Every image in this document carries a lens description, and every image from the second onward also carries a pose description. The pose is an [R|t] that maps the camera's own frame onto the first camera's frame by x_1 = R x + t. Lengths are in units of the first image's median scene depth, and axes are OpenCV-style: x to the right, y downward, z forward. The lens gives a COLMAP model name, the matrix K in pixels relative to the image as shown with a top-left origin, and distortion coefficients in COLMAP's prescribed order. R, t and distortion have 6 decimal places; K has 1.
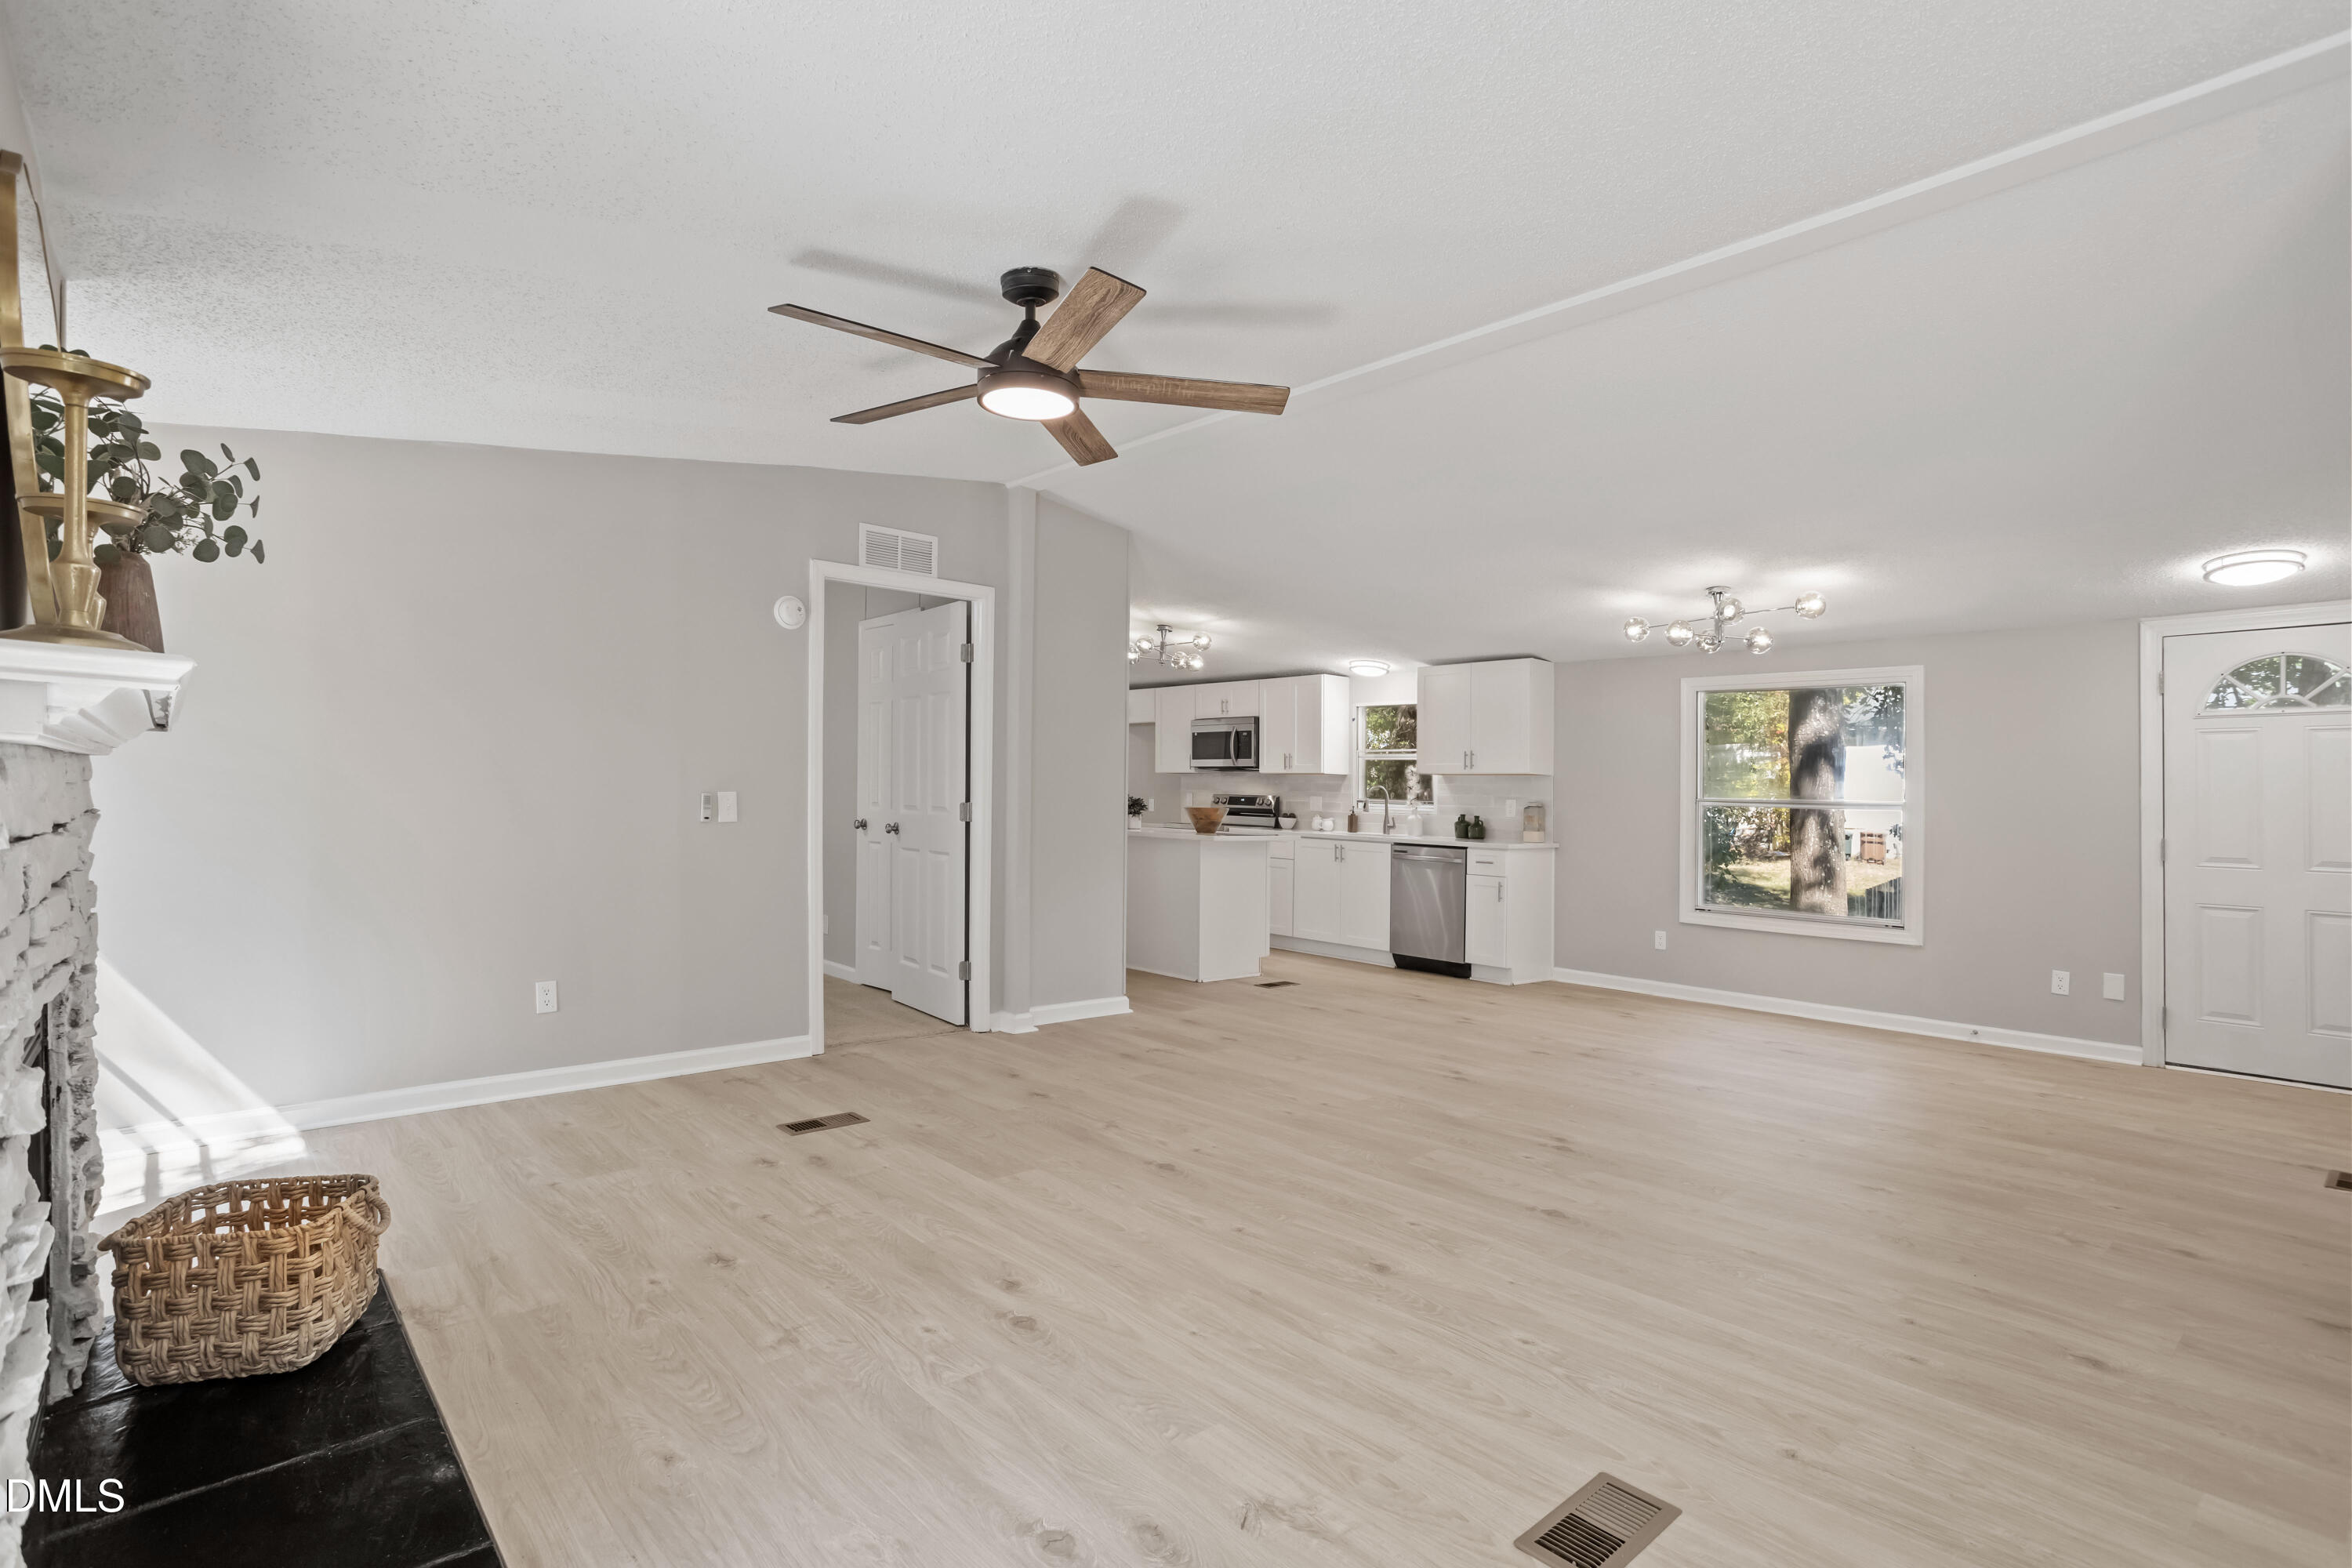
lens RADIAL K [[1139.7, 0, 1188.8], [0, 1139.7, 786.9], [0, 0, 1]] dist [-0.011148, 0.006076]
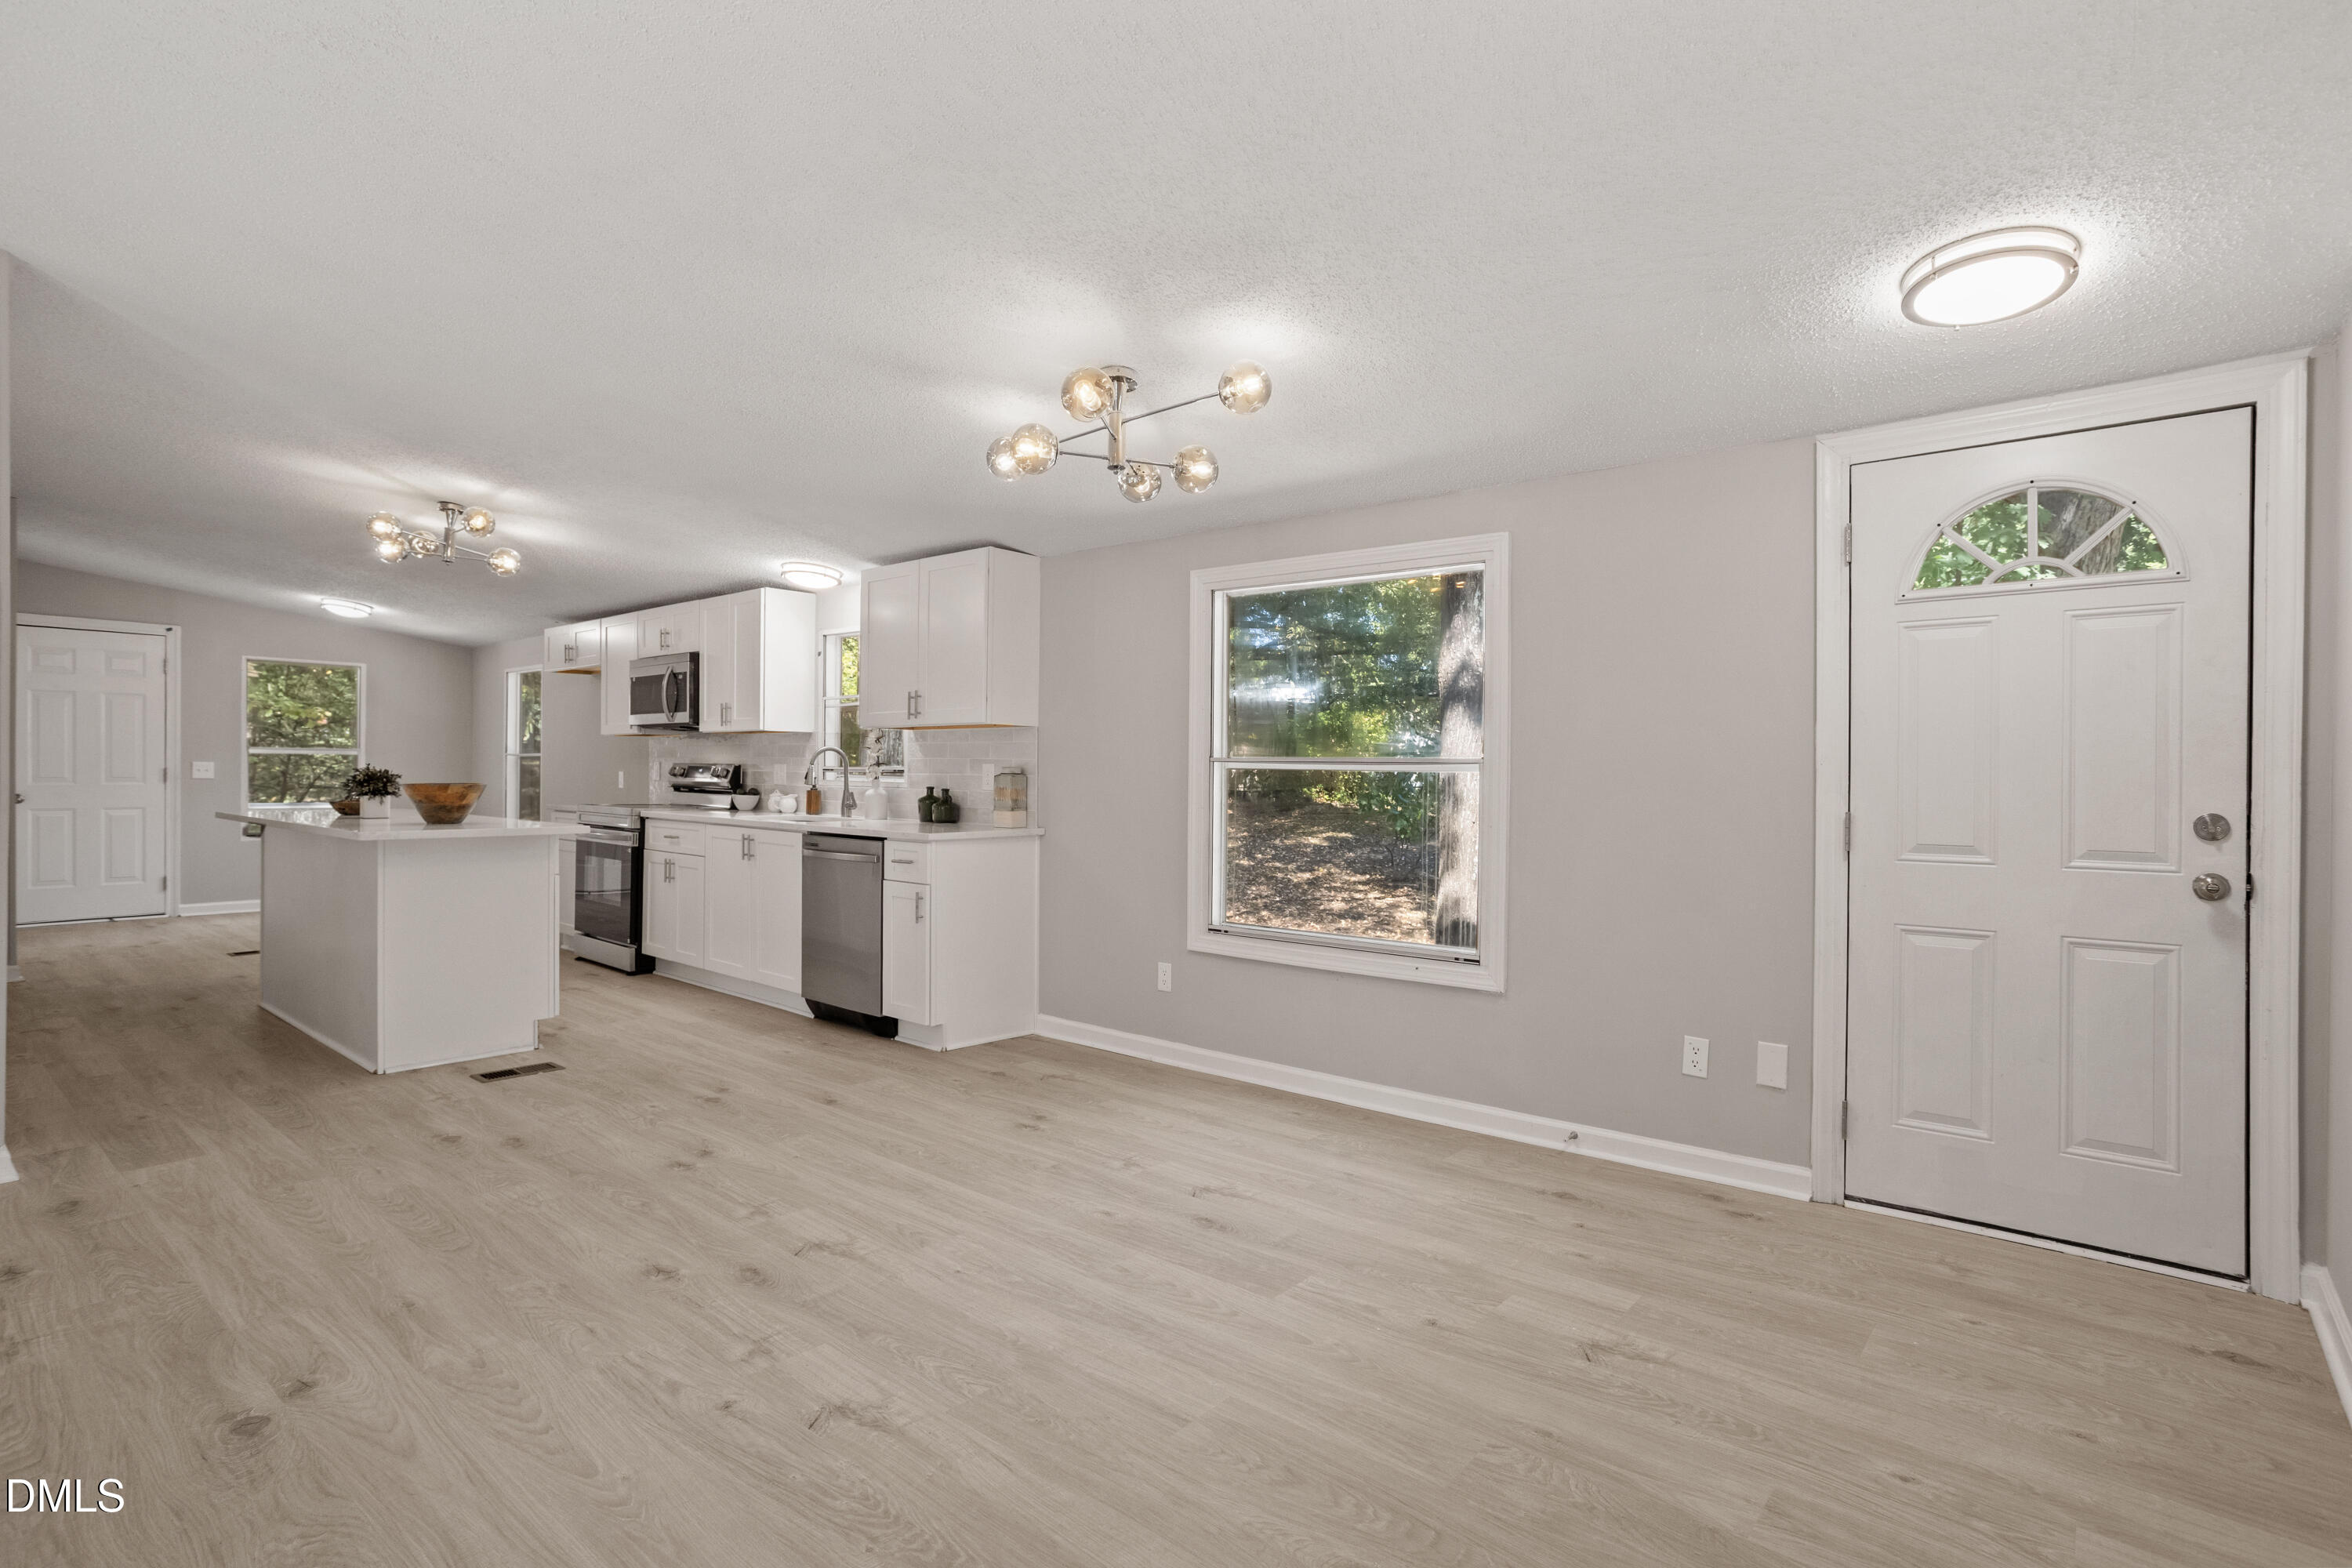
lens RADIAL K [[1139.7, 0, 1165.1], [0, 1139.7, 781.5], [0, 0, 1]] dist [-0.011148, 0.006076]
pose [[0.991514, -0.011482, 0.129491, 0.308424], [0.009621, 0.999841, 0.014991, 0.012645], [-0.129642, -0.013618, 0.991467, 0.330376]]
